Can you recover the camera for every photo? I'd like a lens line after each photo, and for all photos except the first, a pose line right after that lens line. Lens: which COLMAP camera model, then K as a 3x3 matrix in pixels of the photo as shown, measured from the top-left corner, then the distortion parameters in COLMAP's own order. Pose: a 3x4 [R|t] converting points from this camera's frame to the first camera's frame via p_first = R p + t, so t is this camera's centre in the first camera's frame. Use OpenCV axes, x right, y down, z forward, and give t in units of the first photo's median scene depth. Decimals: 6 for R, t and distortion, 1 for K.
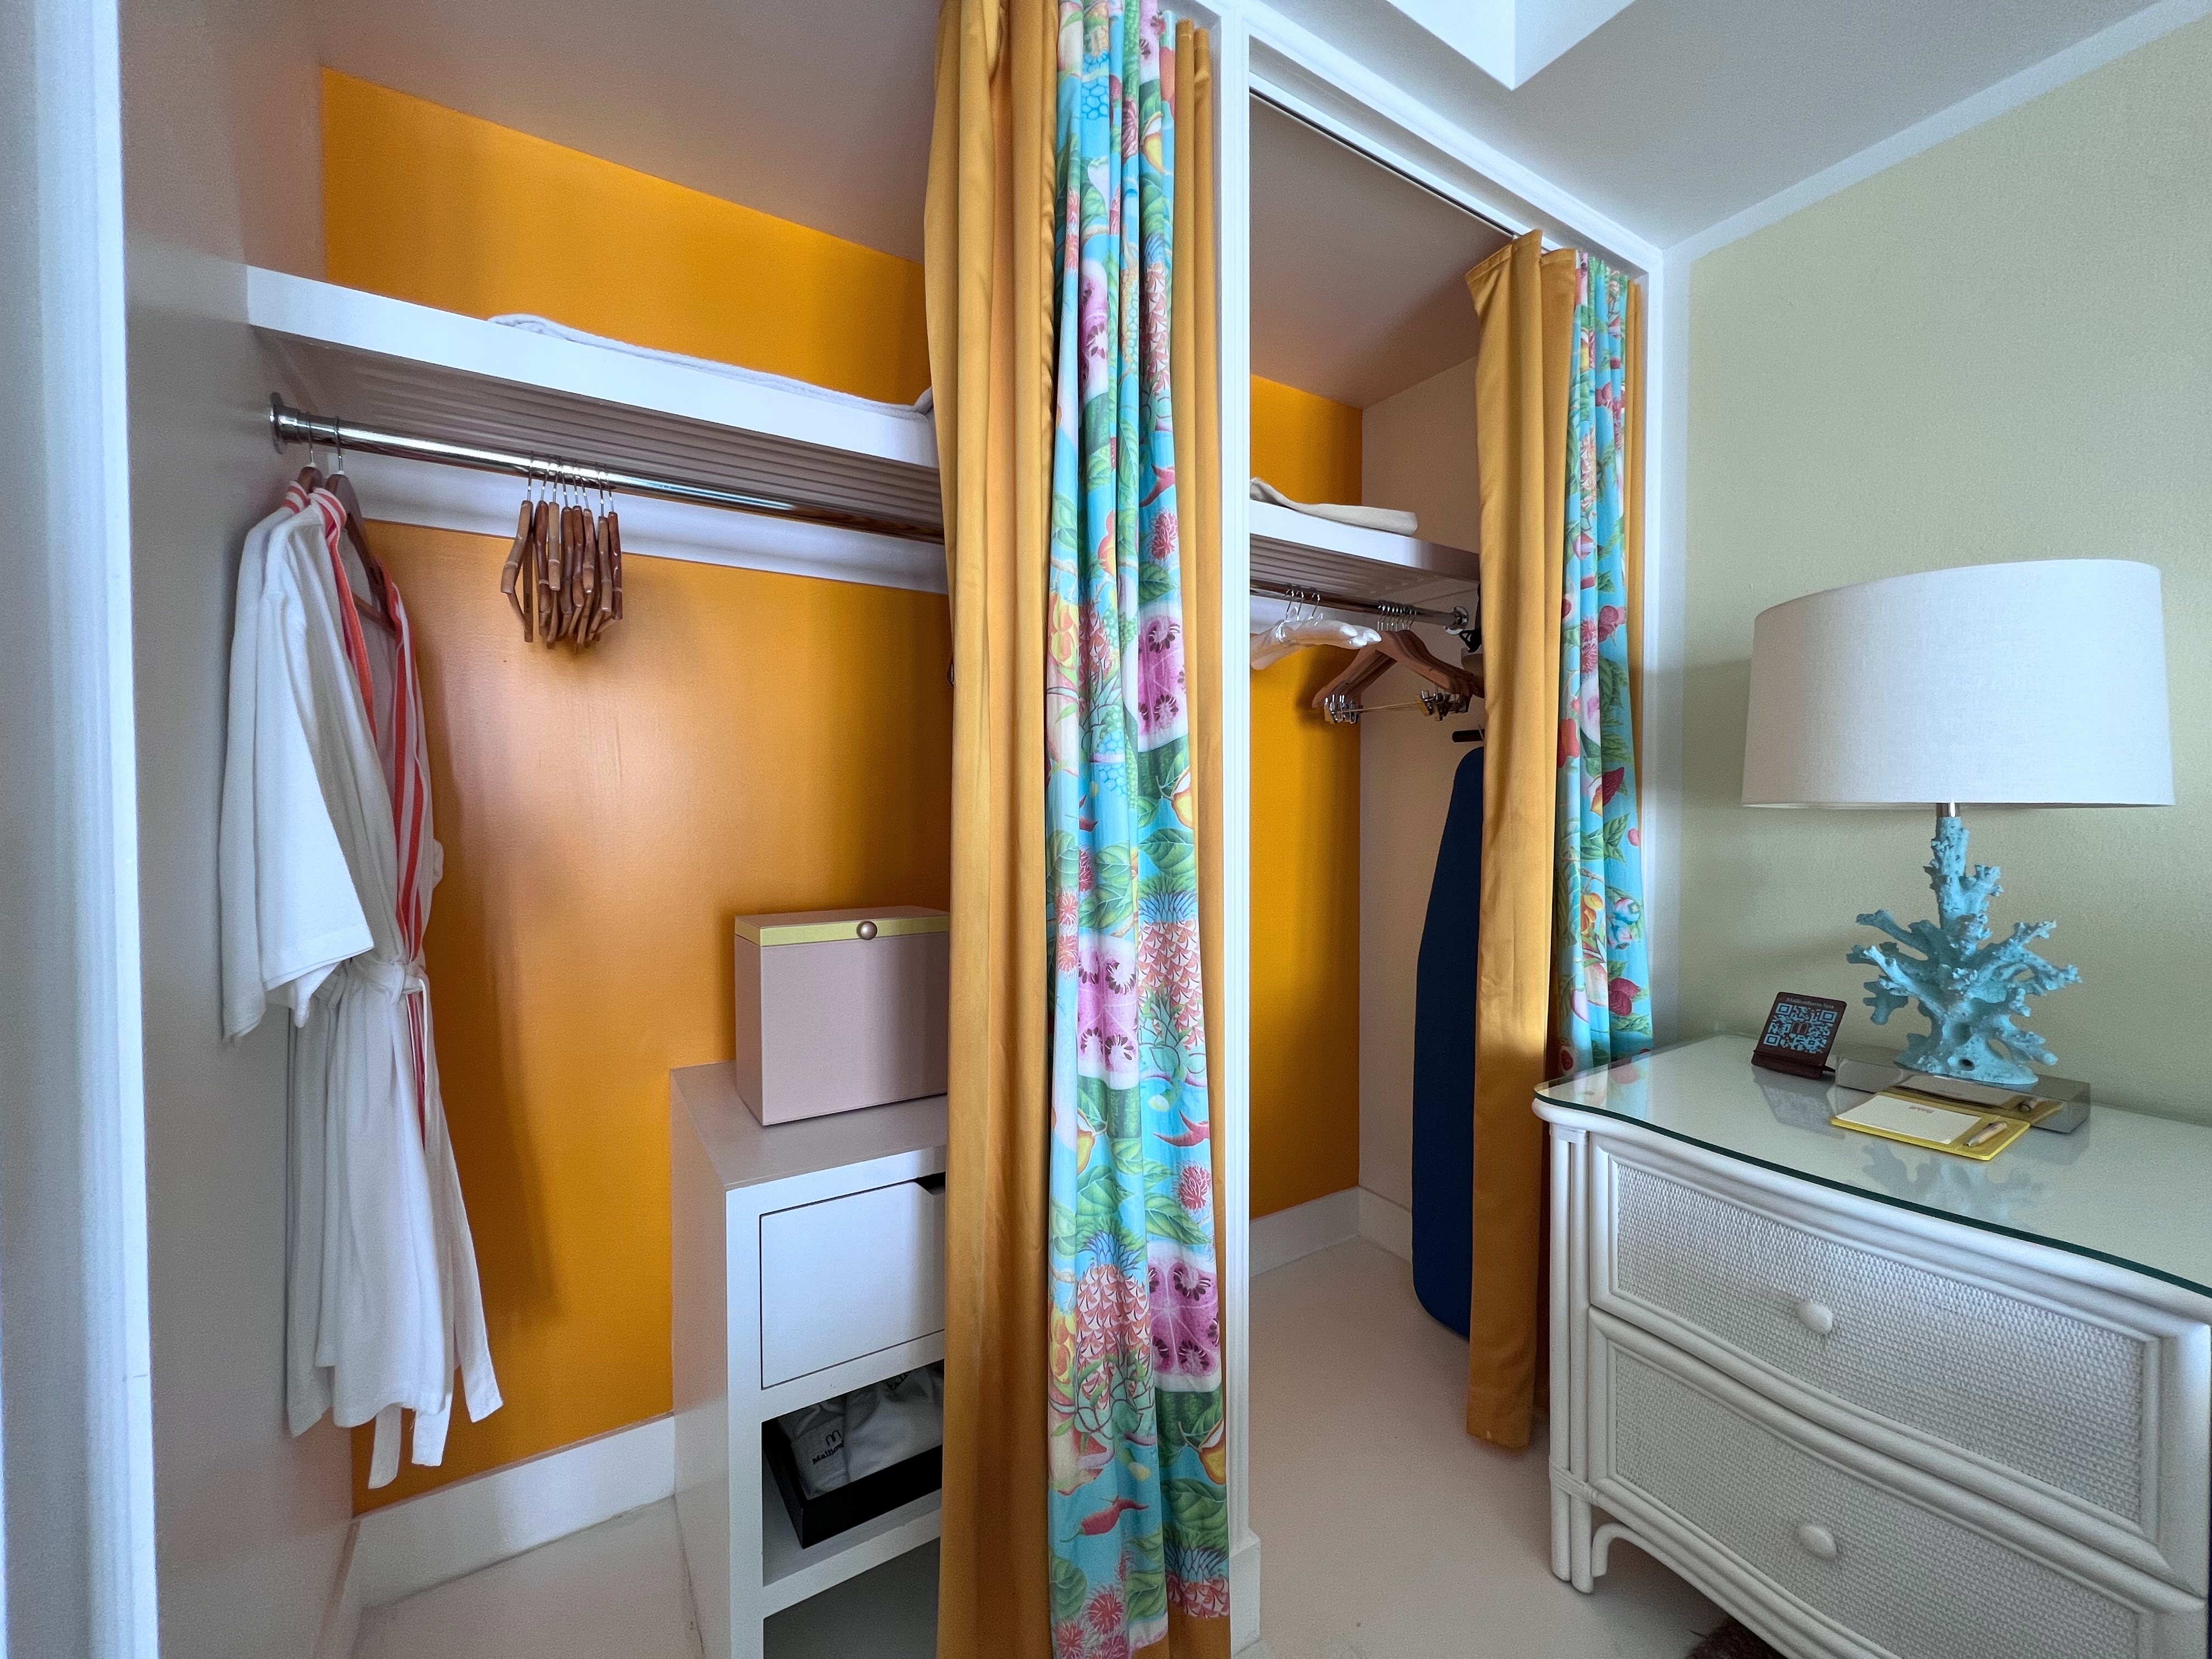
lens RADIAL K [[880.9, 0, 1098.0], [0, 880.9, 822.9], [0, 0, 1]] dist [-0.000541, 0.000059]
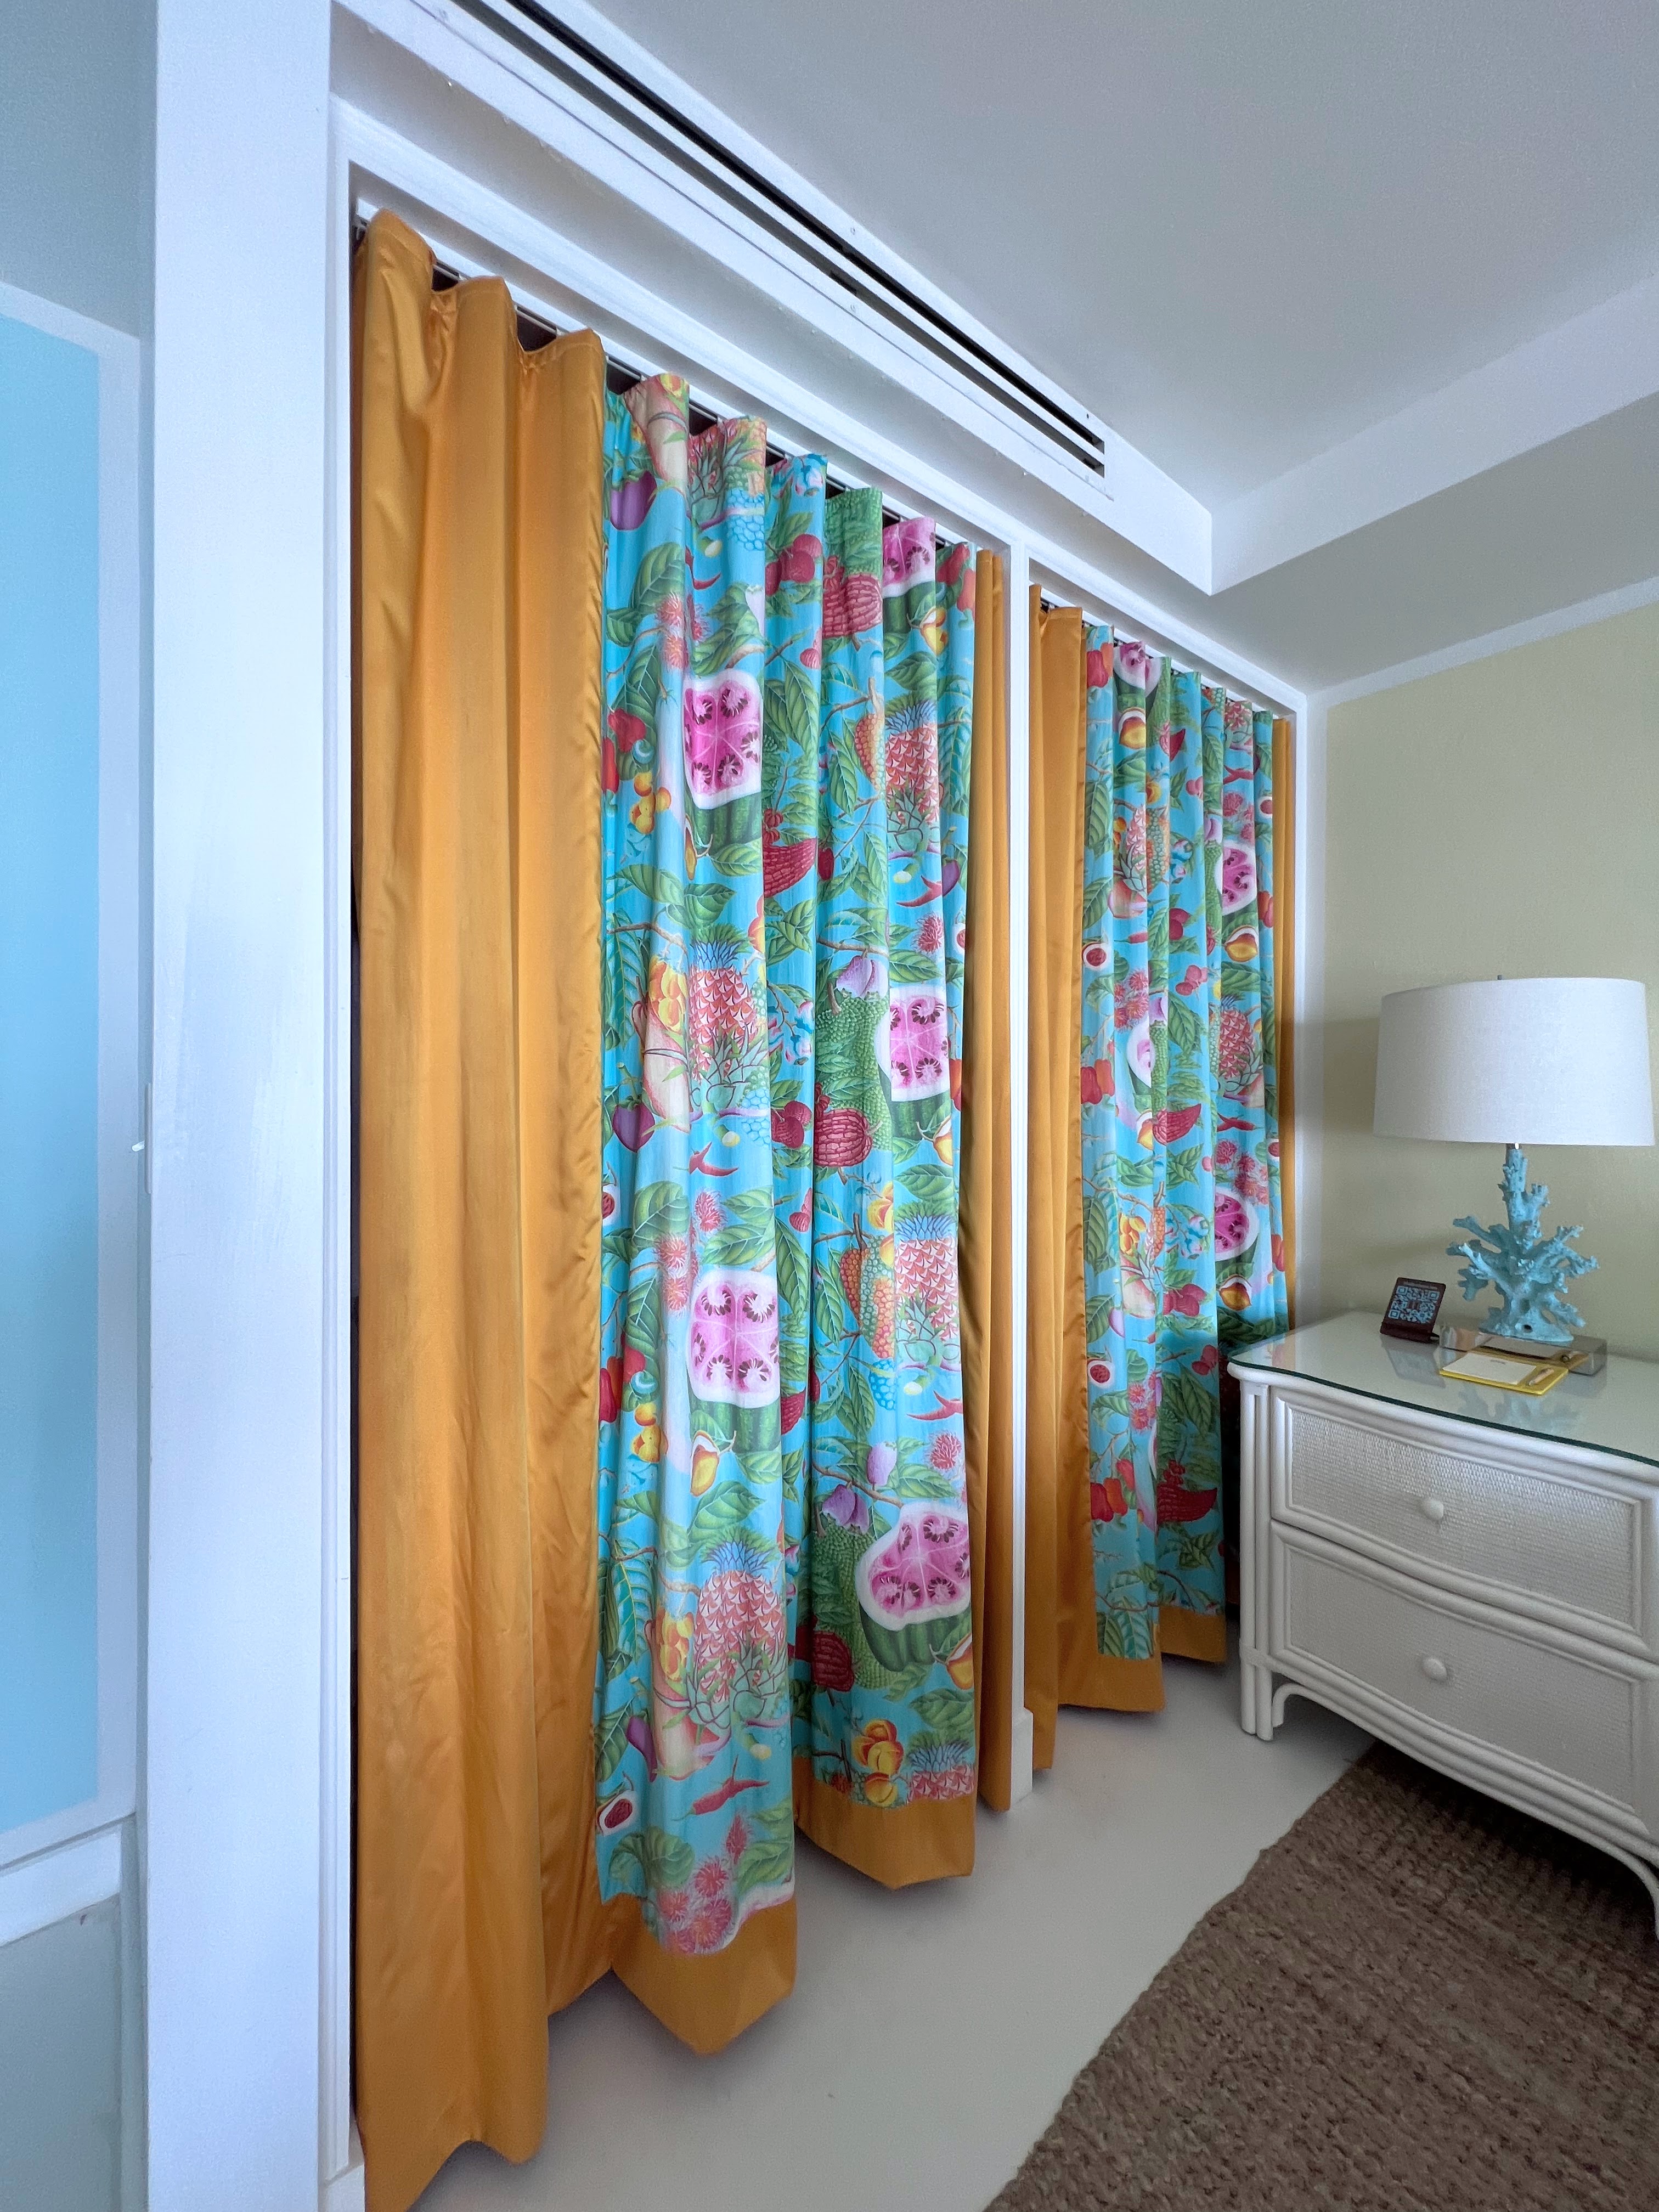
lens RADIAL K [[880.9, 0, 836.1], [0, 880.9, 1095.3], [0, 0, 1]] dist [-0.000541, 0.000059]
pose [[0.993420, 0.007430, 0.114290, -0.249671], [-0.005468, 0.999832, -0.017471, -0.061154], [-0.114400, 0.016731, 0.993294, -0.252314]]
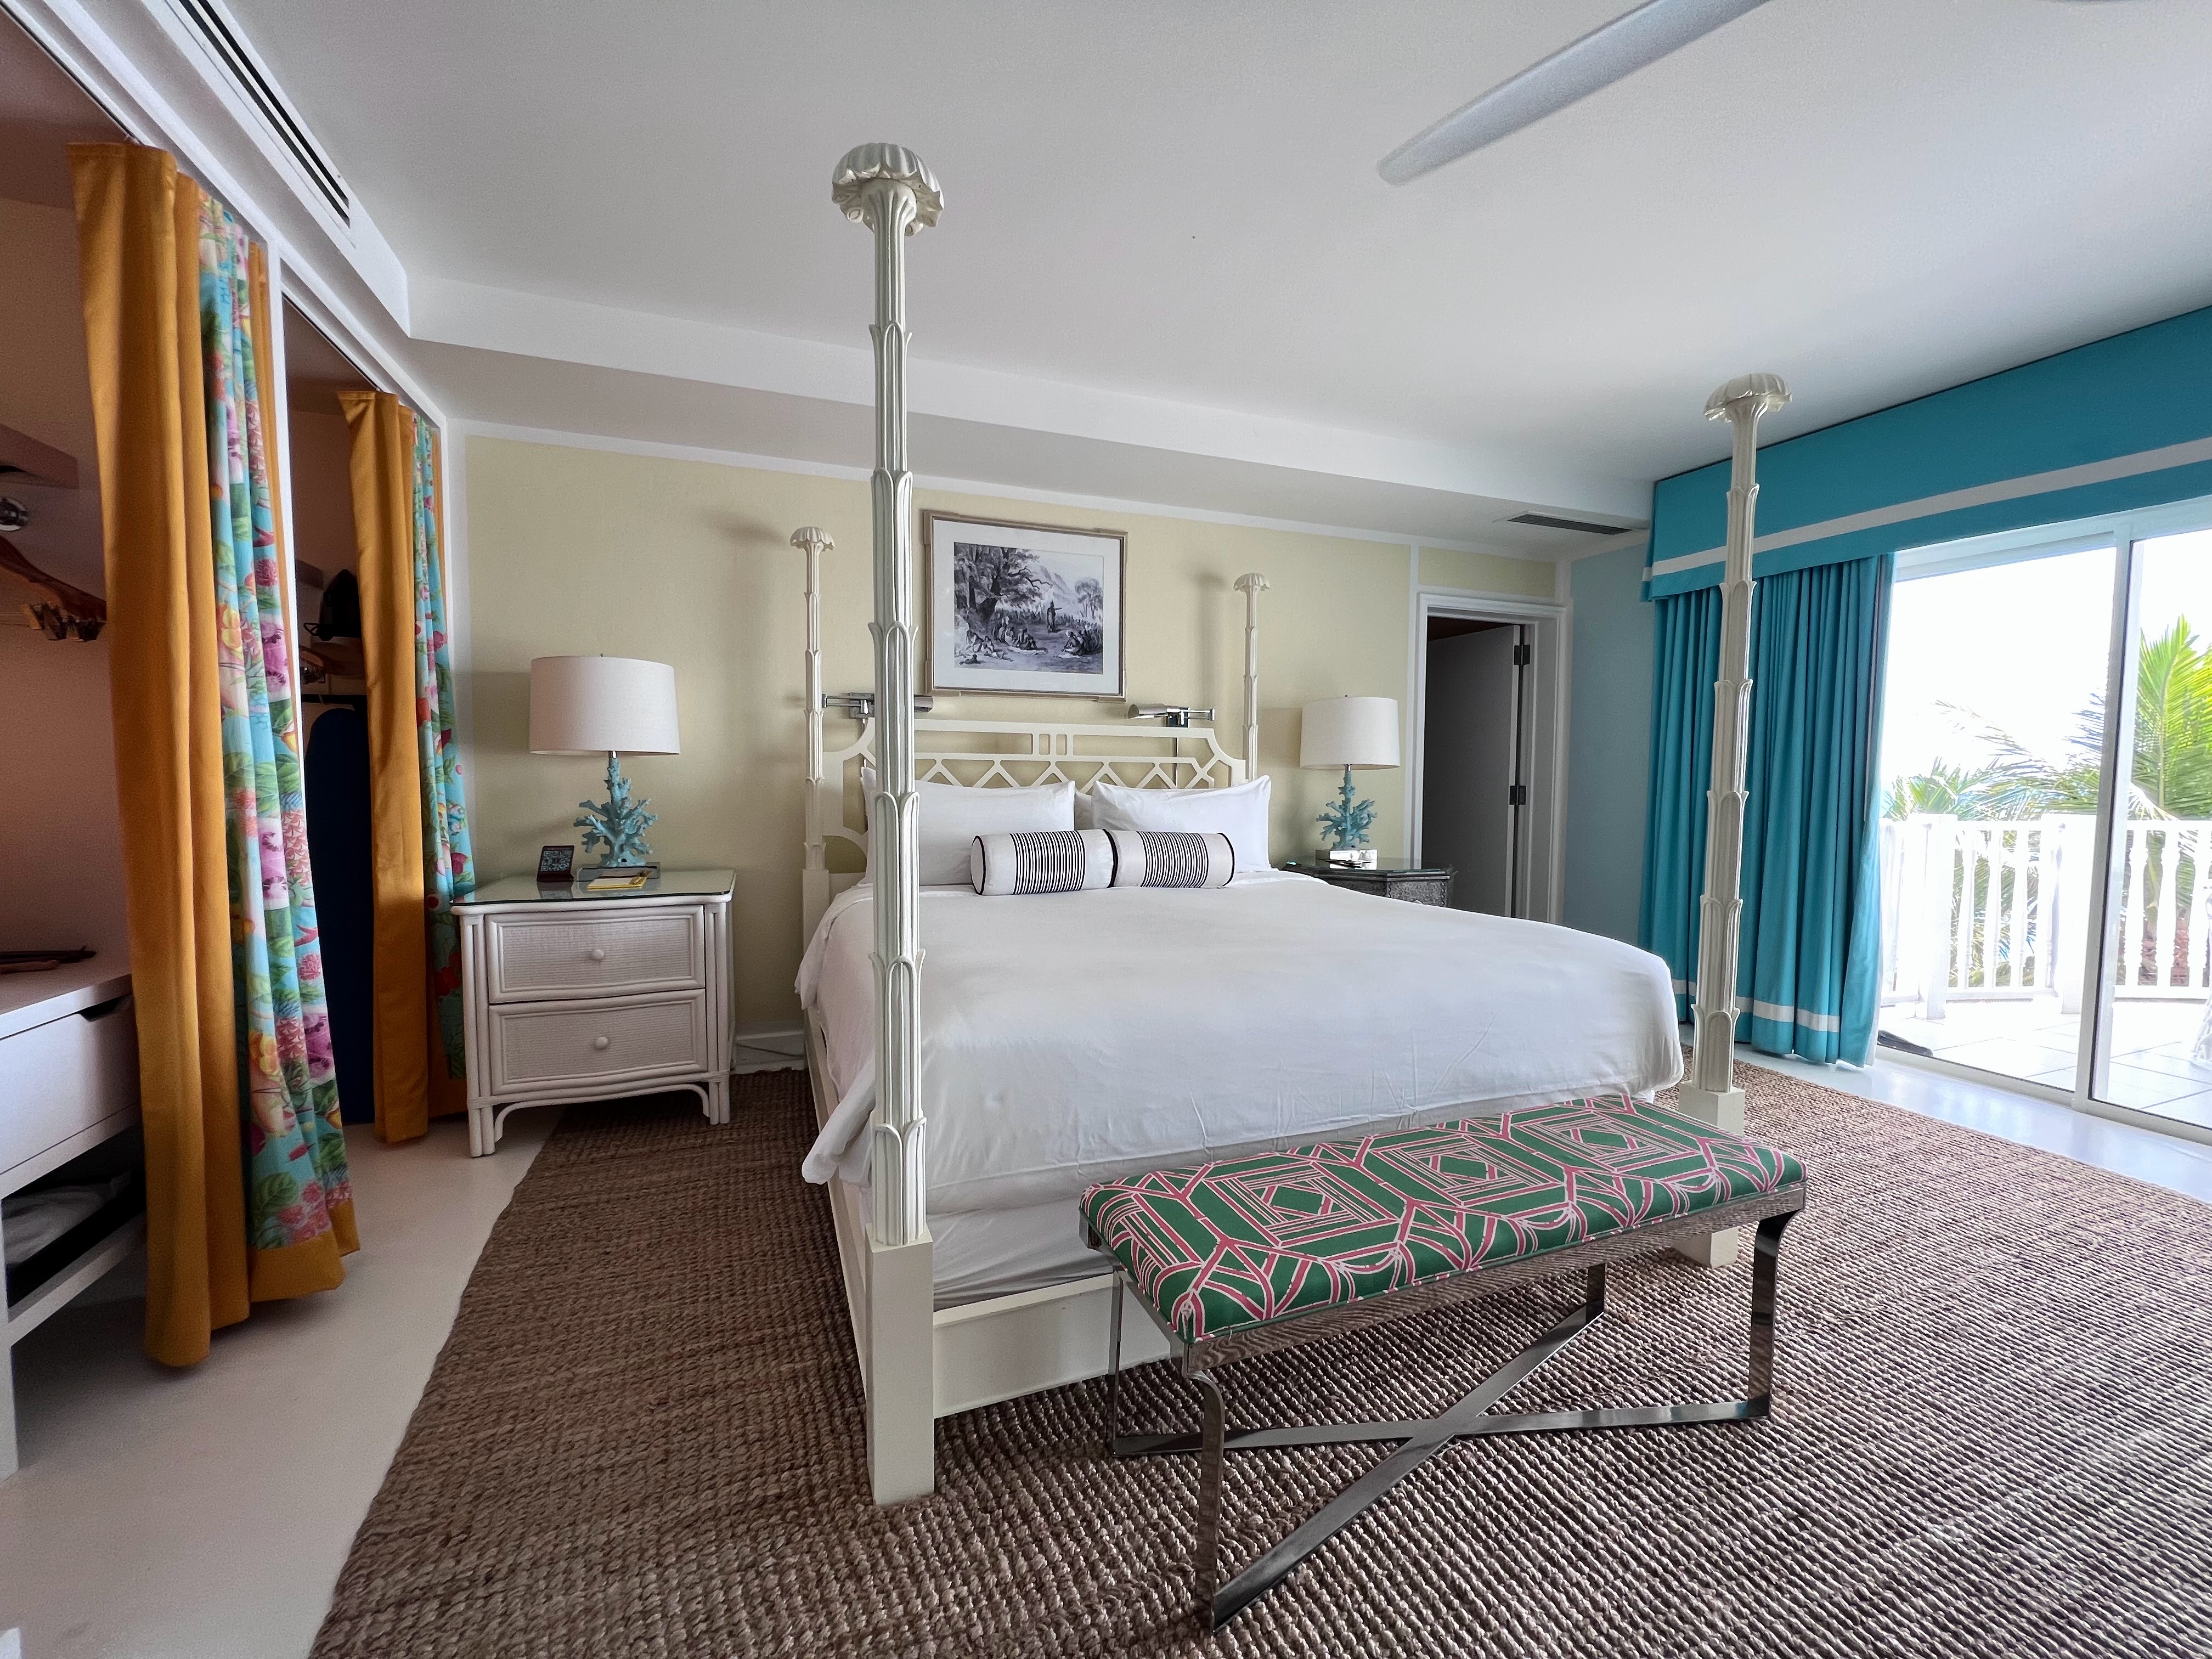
lens RADIAL K [[878.9, 0, 1101.2], [0, 878.9, 828.6], [0, 0, 1]] dist [-0.000388, -0.000047]
pose [[0.178440, -0.058637, 0.982202, -1.118503], [0.010804, 0.998279, 0.057634, 0.059276], [-0.983891, 0.000327, 0.178767, -0.704896]]
